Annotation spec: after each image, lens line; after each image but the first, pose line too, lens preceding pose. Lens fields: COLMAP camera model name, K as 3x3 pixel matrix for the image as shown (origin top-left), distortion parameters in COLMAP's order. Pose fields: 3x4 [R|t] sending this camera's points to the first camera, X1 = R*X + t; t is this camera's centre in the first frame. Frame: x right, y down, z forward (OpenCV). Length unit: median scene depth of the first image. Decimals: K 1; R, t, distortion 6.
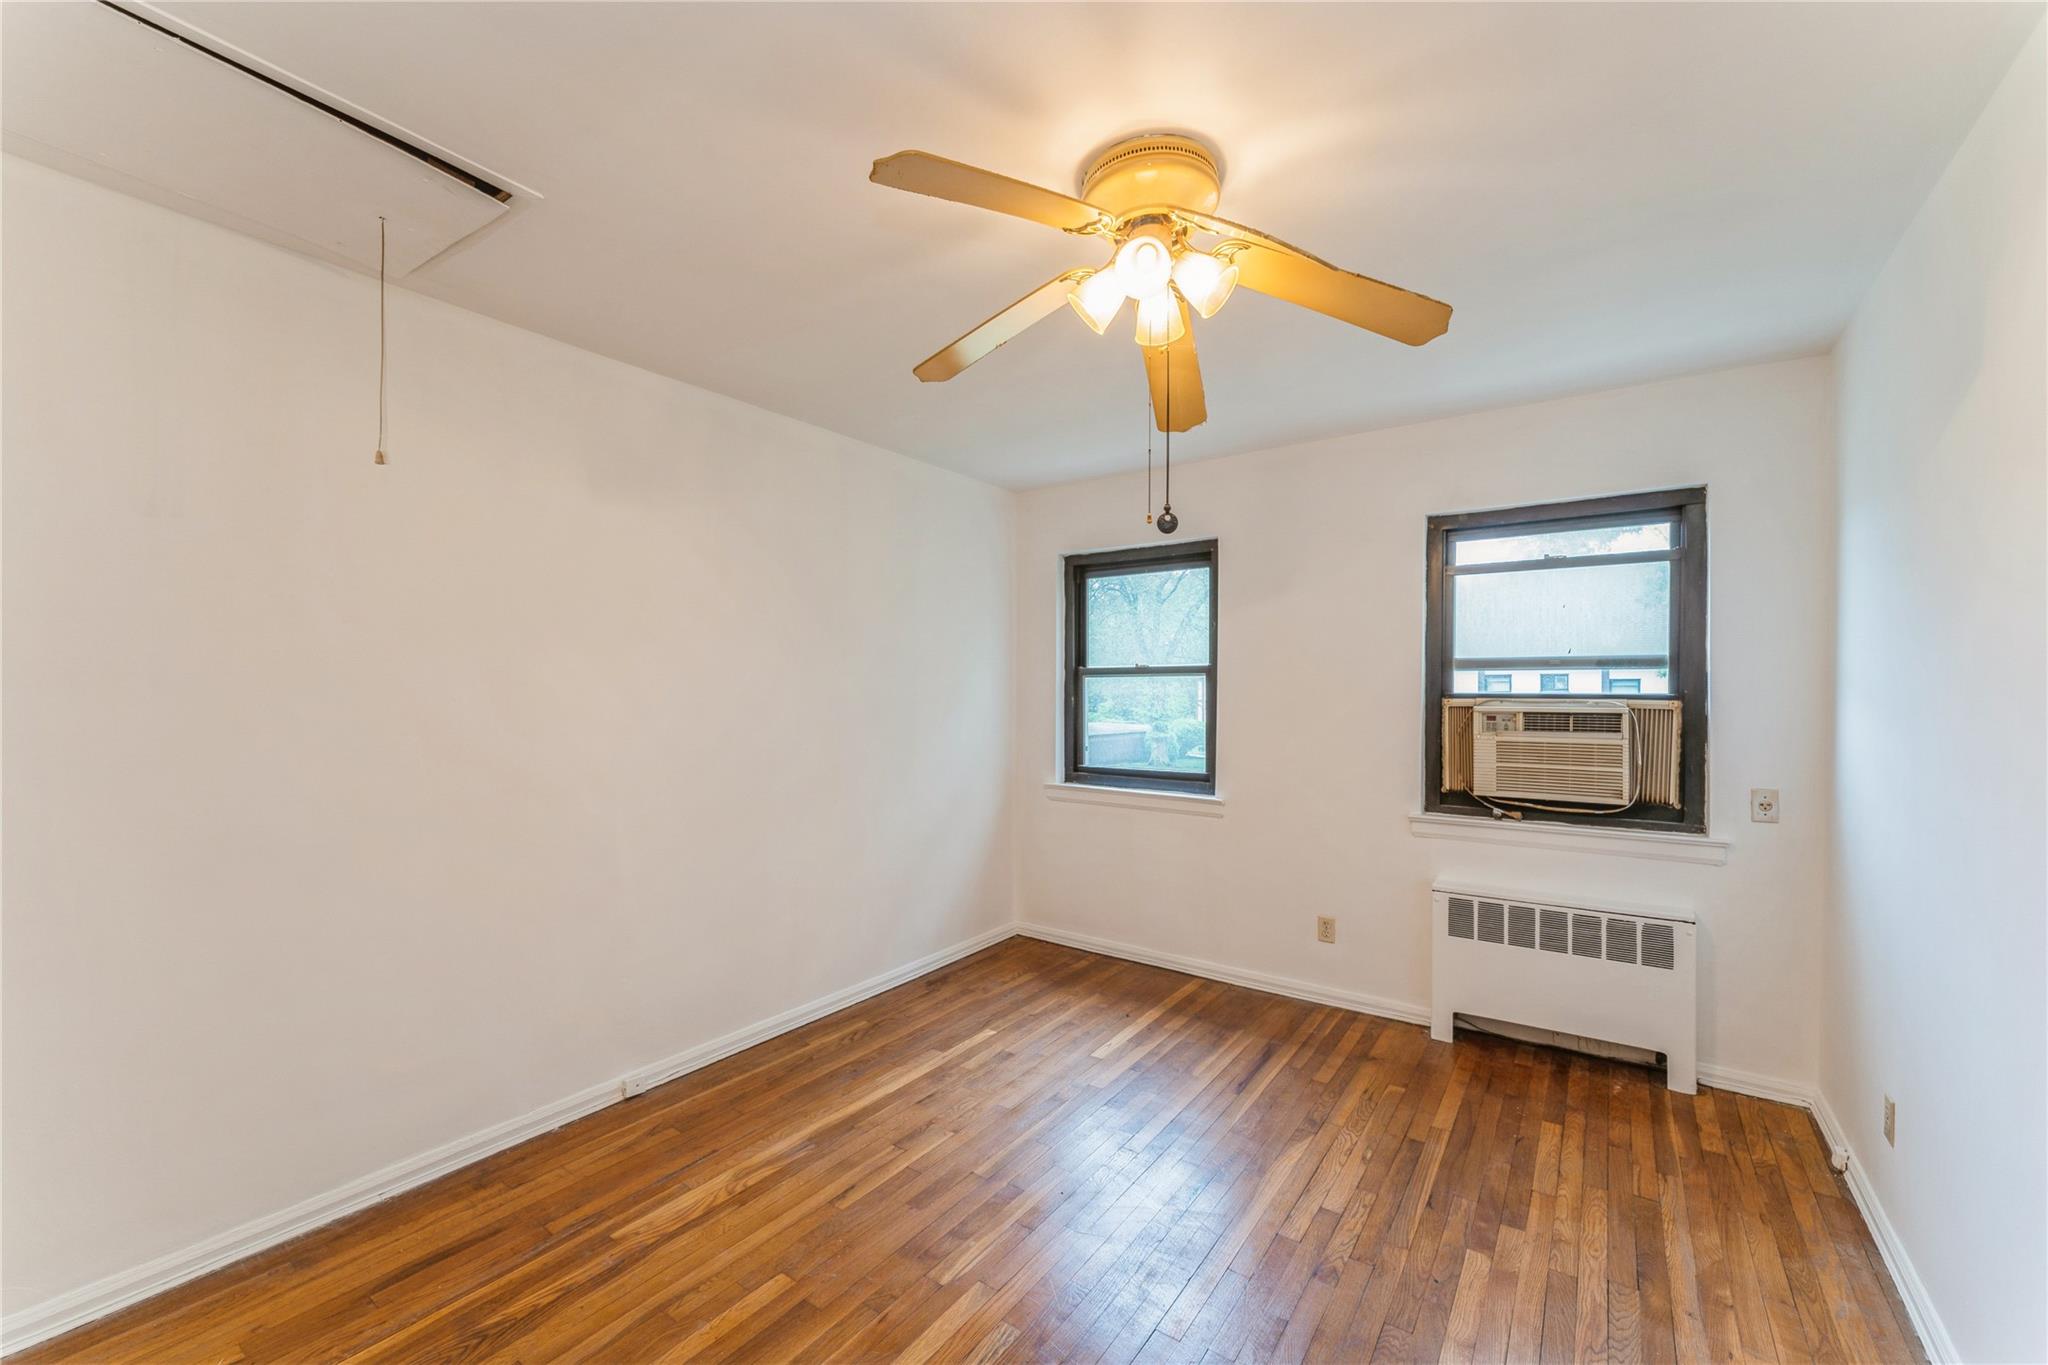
lens RADIAL K [[826.2, 0, 1009.4], [0, 826.2, 687.7], [0, 0, 1]] dist [0.003483, 0.000214]
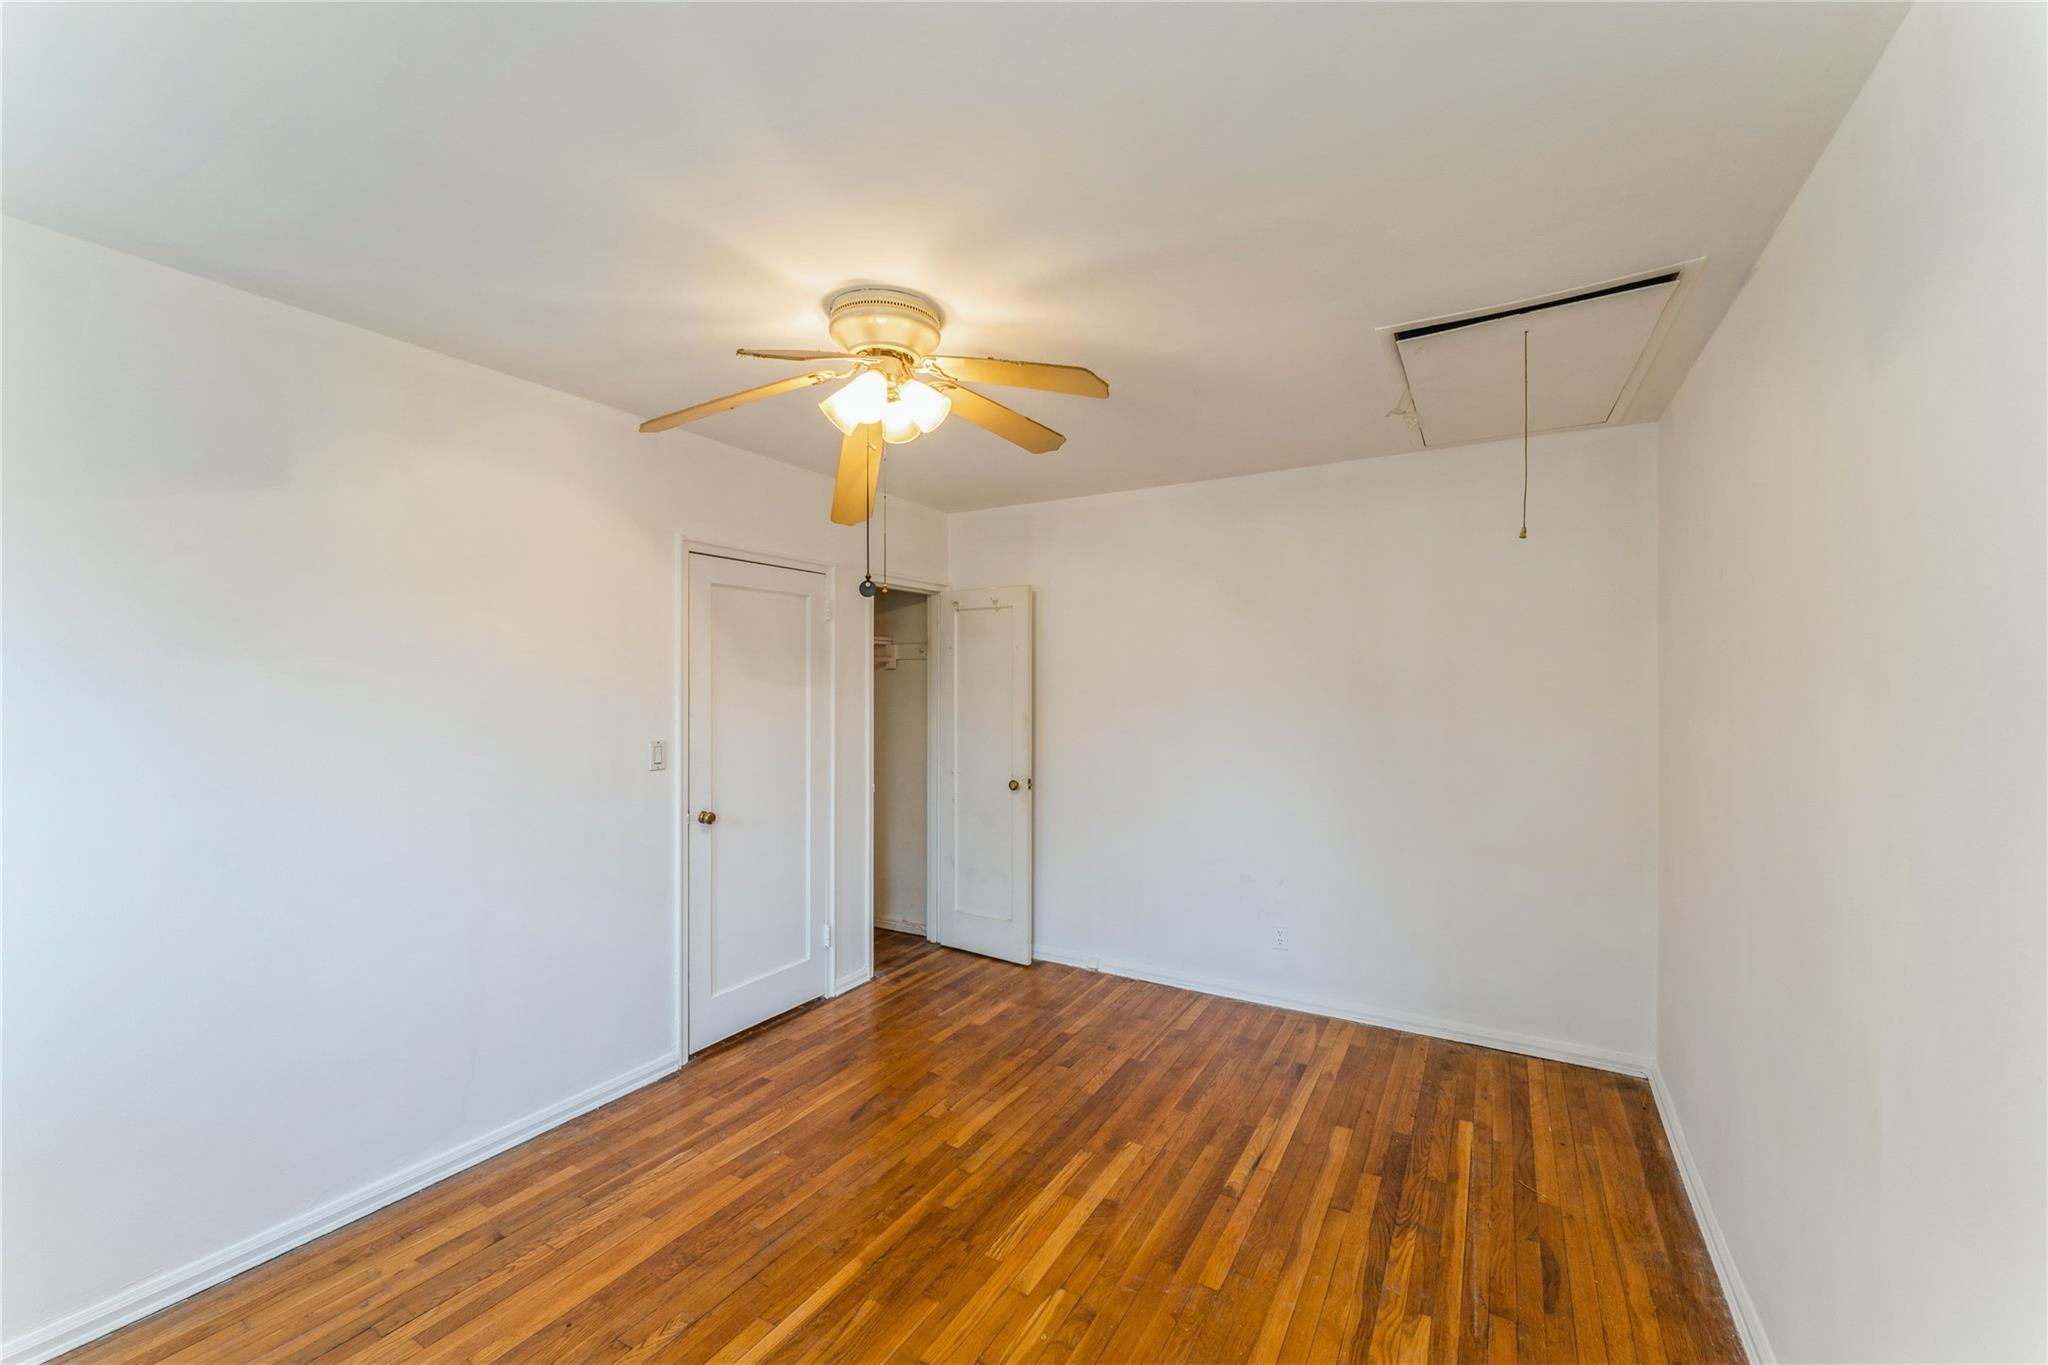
lens RADIAL K [[826.2, 0, 1009.4], [0, 826.2, 687.7], [0, 0, 1]] dist [0.003483, 0.000214]
pose [[-0.996634, -0.003087, -0.081919, 0.047212], [-0.003209, 0.999994, 0.001357, -0.033930], [0.081914, 0.001615, -0.996638, 1.296667]]
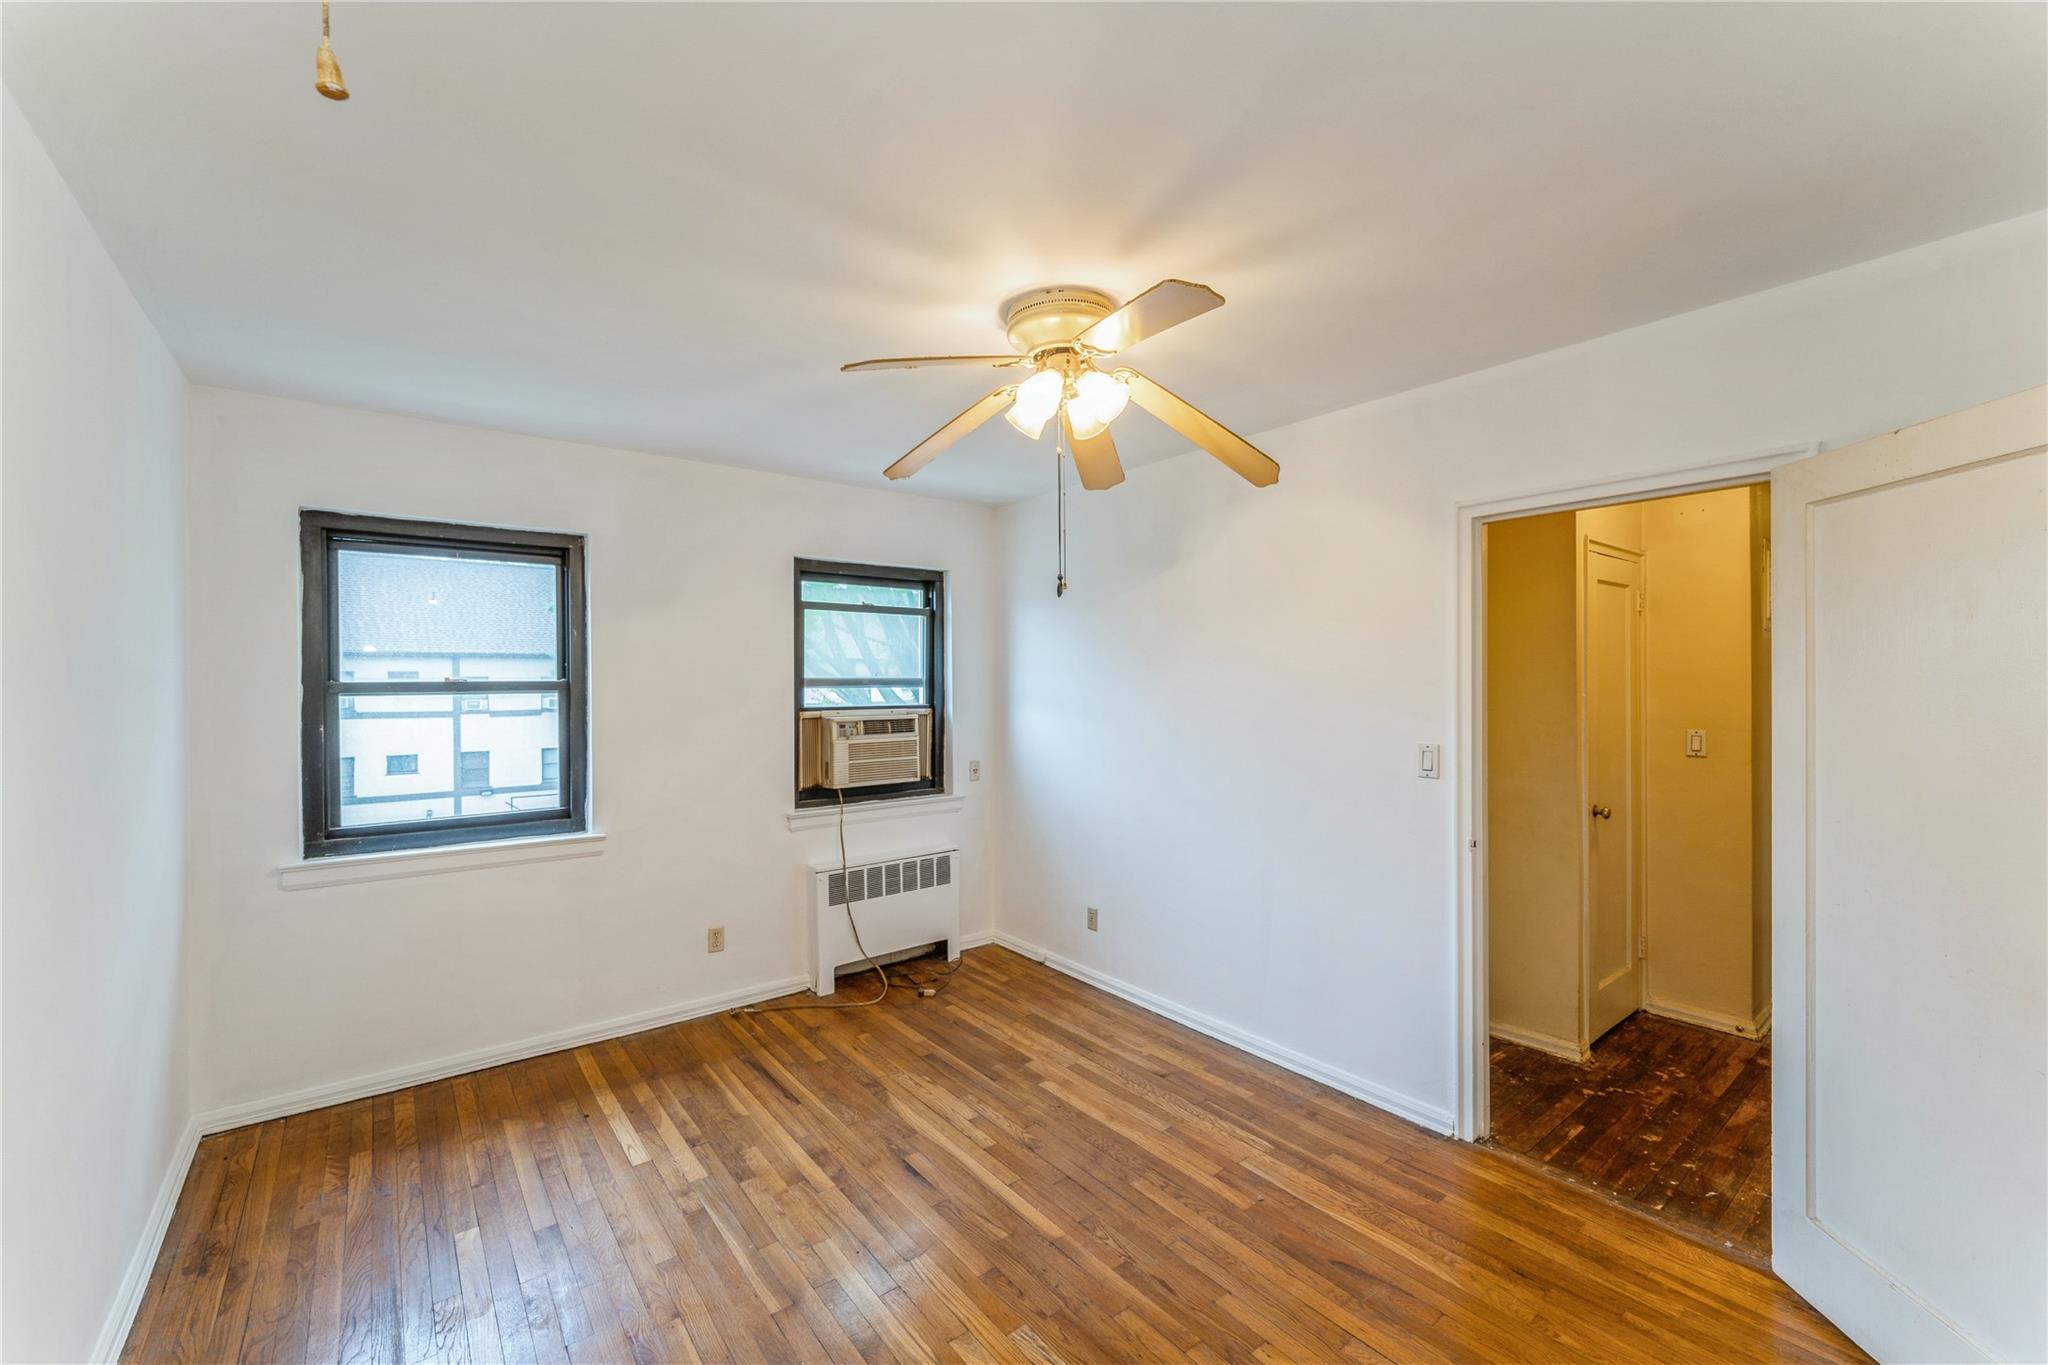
lens RADIAL K [[833.6, 0, 1031.0], [0, 833.6, 676.8], [0, 0, 1]] dist [0.007898, -0.000112]
pose [[0.268573, 0.000785, 0.963259, -0.611131], [0.000584, 0.999999, -0.000978, -0.040269], [-0.963259, 0.000825, 0.268572, 0.405671]]
